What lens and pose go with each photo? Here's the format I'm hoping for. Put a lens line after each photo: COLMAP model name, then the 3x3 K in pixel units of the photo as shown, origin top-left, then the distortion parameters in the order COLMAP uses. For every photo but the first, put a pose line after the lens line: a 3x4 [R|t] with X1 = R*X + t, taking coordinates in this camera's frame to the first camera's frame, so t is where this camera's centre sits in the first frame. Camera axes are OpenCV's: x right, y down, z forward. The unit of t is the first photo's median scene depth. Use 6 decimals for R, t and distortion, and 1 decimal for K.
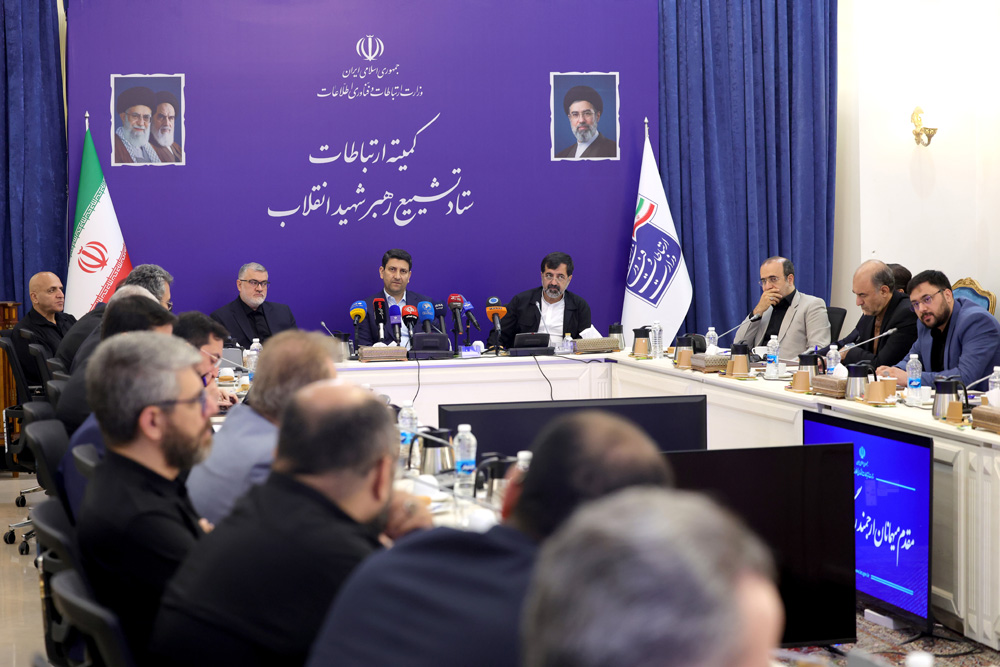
lens RADIAL K [[2134.4, 0, 500.0], [0, 2134.4, 333.5], [0, 0, 1]] dist [-0.269512, 0.427484]
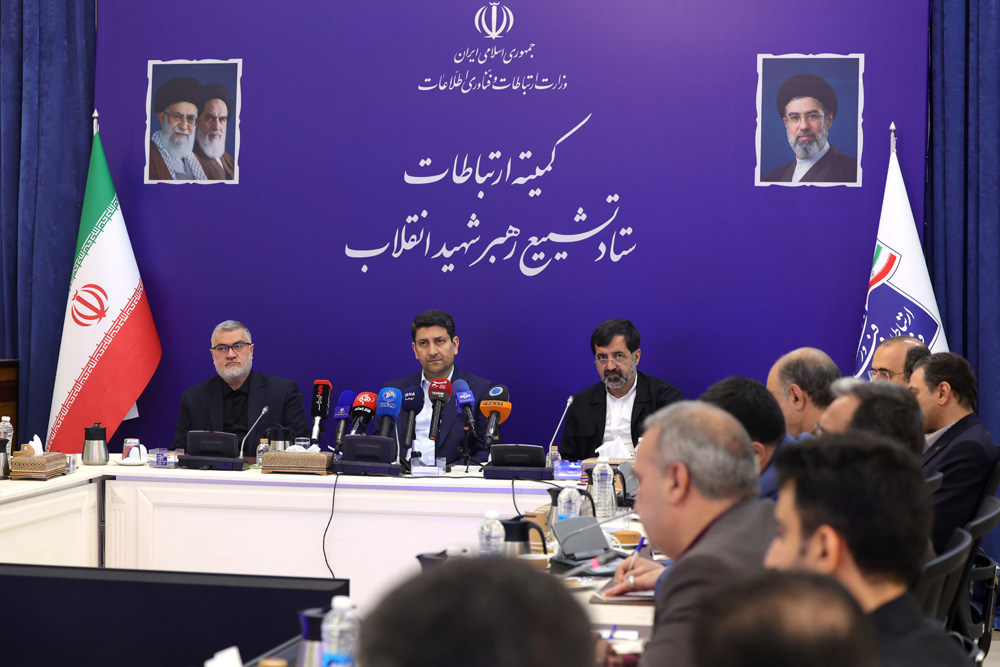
lens RADIAL K [[2281.8, 0, 430.3], [0, 2281.8, 414.3], [0, 0, 1]] dist [-0.270975, 0.411375]
pose [[0.892674, 0.054557, -0.447389, 0.260440], [-0.050056, 0.998507, 0.021886, -0.020134], [0.447915, 0.002857, 0.894072, 0.323005]]
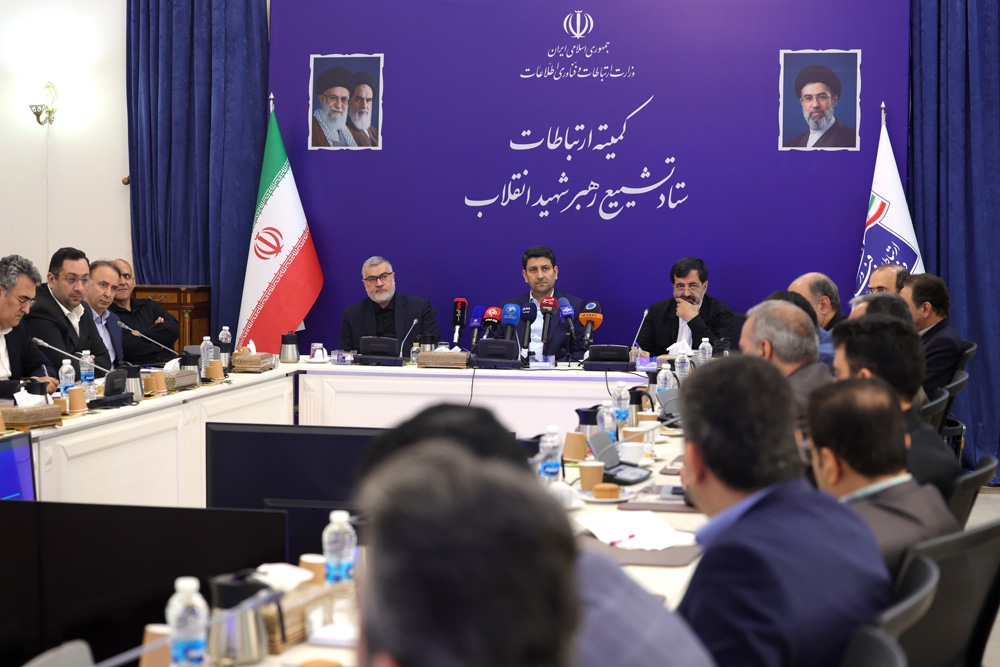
lens RADIAL K [[1972.2, 0, 500.0], [0, 1972.2, 333.5], [0, 0, 1]] dist [-0.243547, 0.188059]
pose [[0.899725, 0.048536, -0.433750, 0.281106], [-0.044777, 0.998818, 0.018887, -0.015736], [0.434154, 0.002429, 0.900835, 0.223102]]
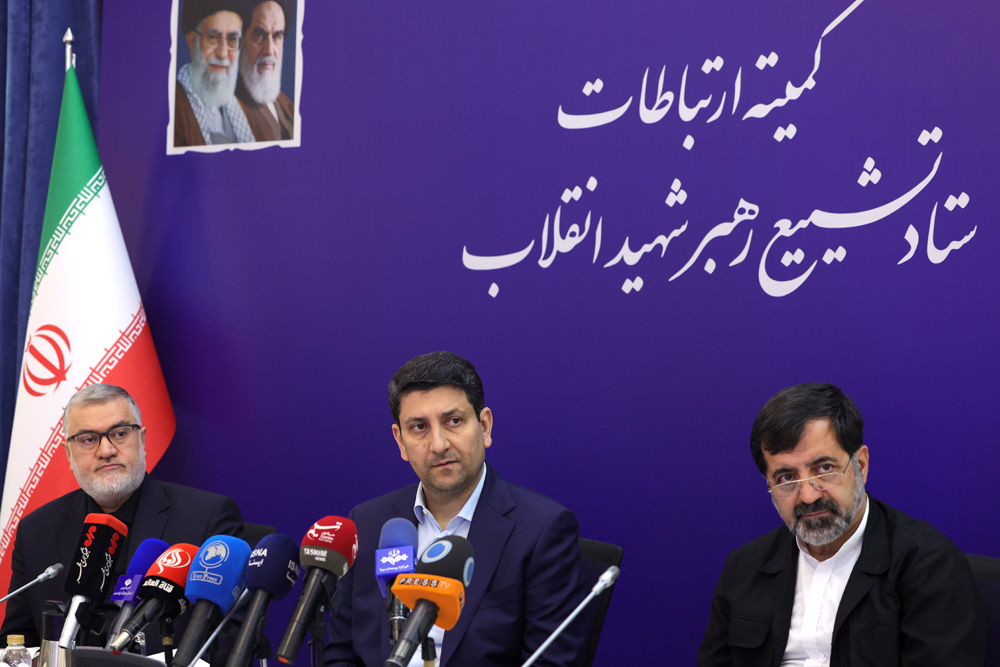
lens RADIAL K [[2134.4, 0, 500.0], [0, 2134.4, 333.5], [0, 0, 1]] dist [-0.269512, 0.427484]
pose [[0.702089, 0.013098, -0.711969, 0.172479], [-0.051218, 0.998170, -0.032143, -0.030837], [0.710245, 0.059033, 0.701475, 0.724061]]
